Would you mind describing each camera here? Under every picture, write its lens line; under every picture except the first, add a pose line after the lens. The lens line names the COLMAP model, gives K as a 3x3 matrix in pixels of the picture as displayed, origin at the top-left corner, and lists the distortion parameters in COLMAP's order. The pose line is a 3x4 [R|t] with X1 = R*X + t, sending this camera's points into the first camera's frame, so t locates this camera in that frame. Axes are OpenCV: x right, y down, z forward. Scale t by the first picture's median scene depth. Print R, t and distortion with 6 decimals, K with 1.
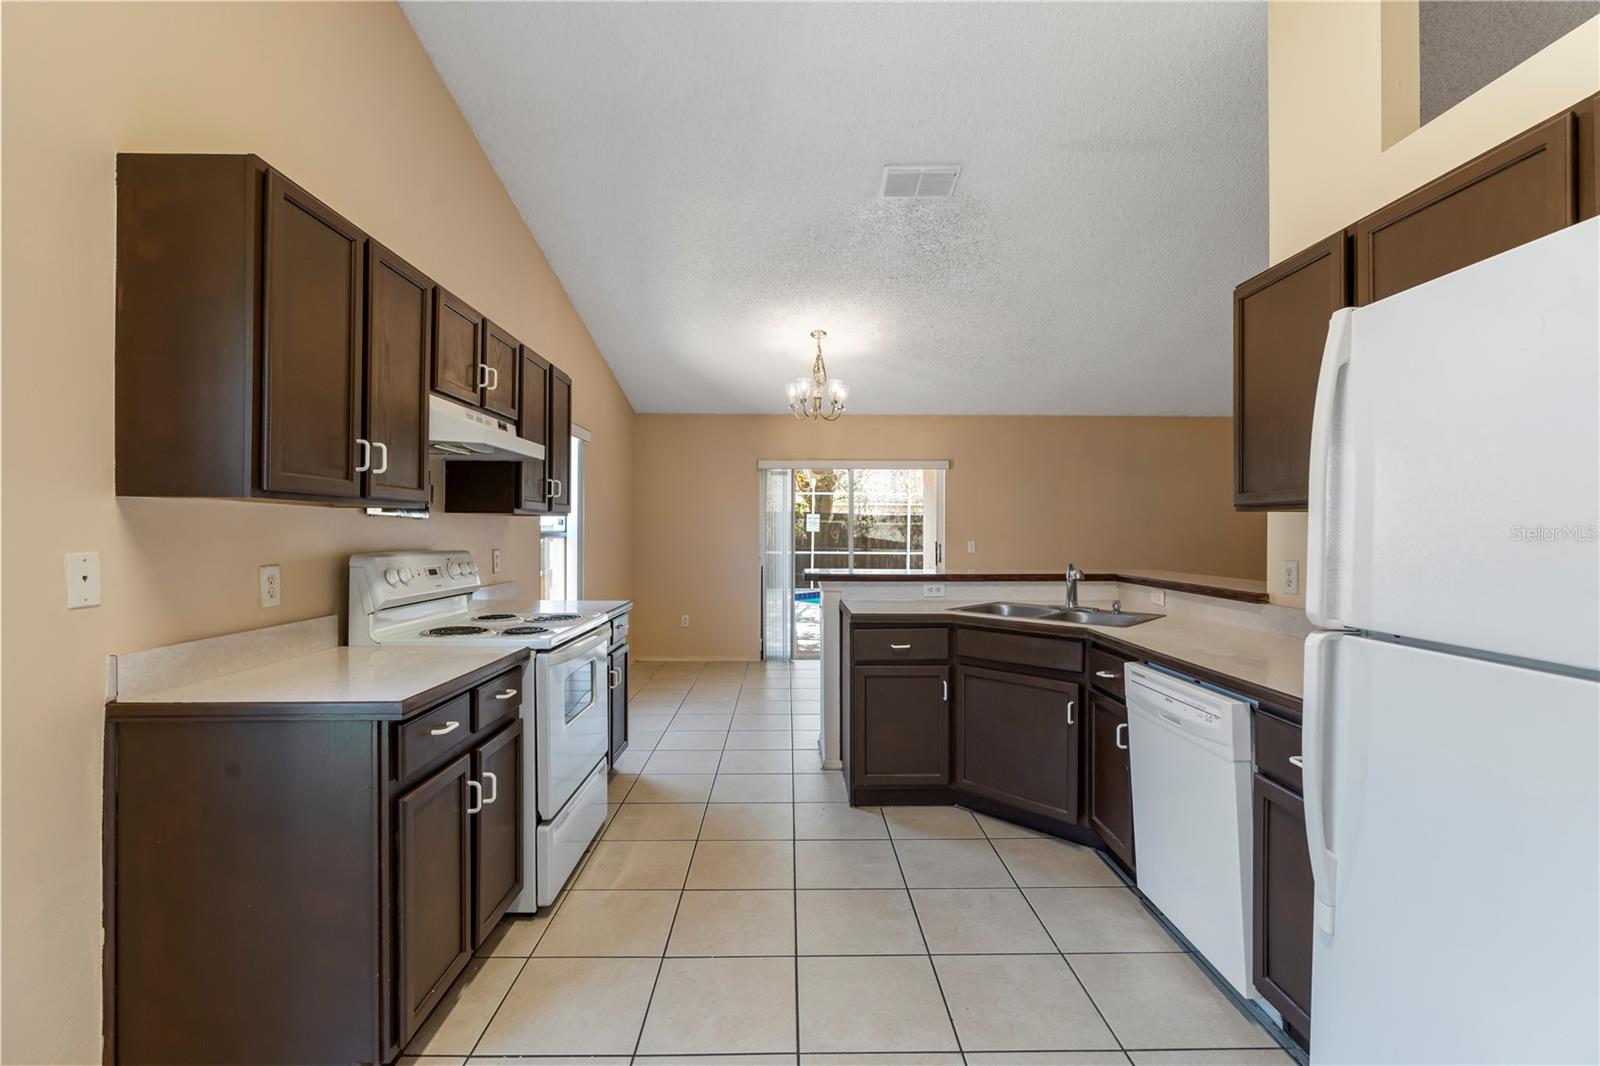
lens RADIAL K [[717.5, 0, 798.1], [0, 717.5, 528.6], [0, 0, 1]] dist [-0.008144, 0.000571]
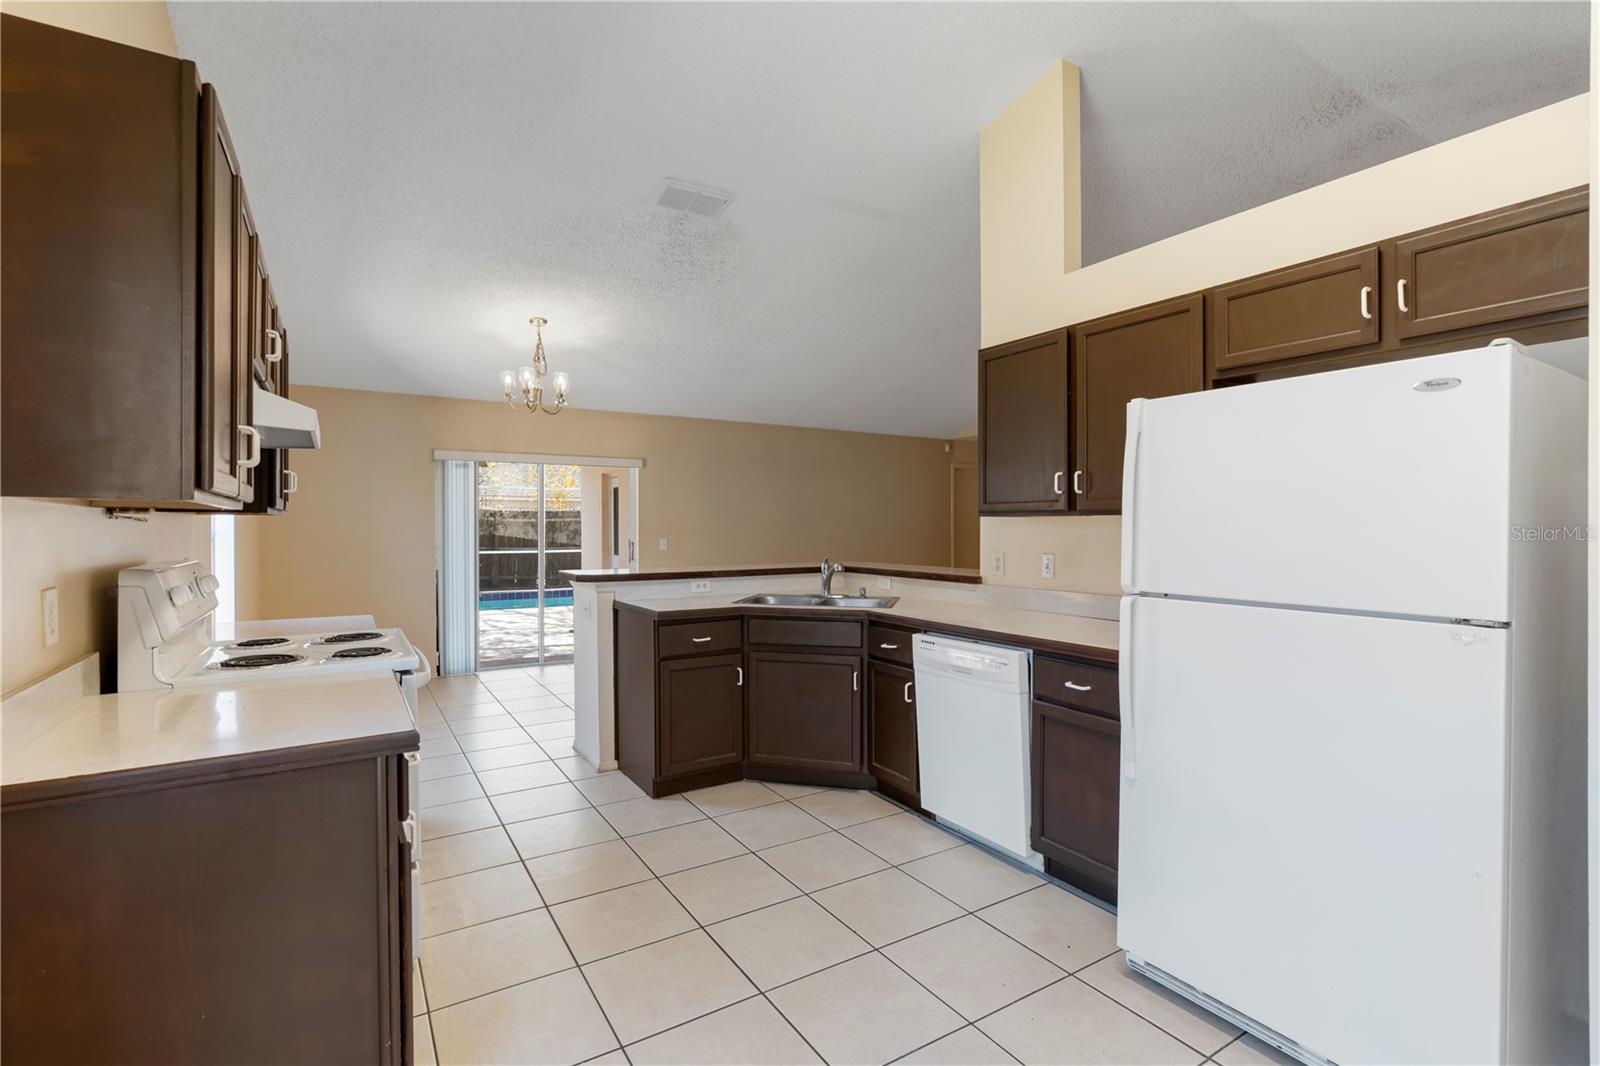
lens RADIAL K [[740.6, 0, 805.3], [0, 740.6, 529.0], [0, 0, 1]] dist [-0.011109, 0.000222]
pose [[0.854159, -0.005165, 0.519987, -0.293515], [0.001739, 0.999973, 0.007075, -0.007937], [-0.520009, -0.005139, 0.854145, -0.020956]]
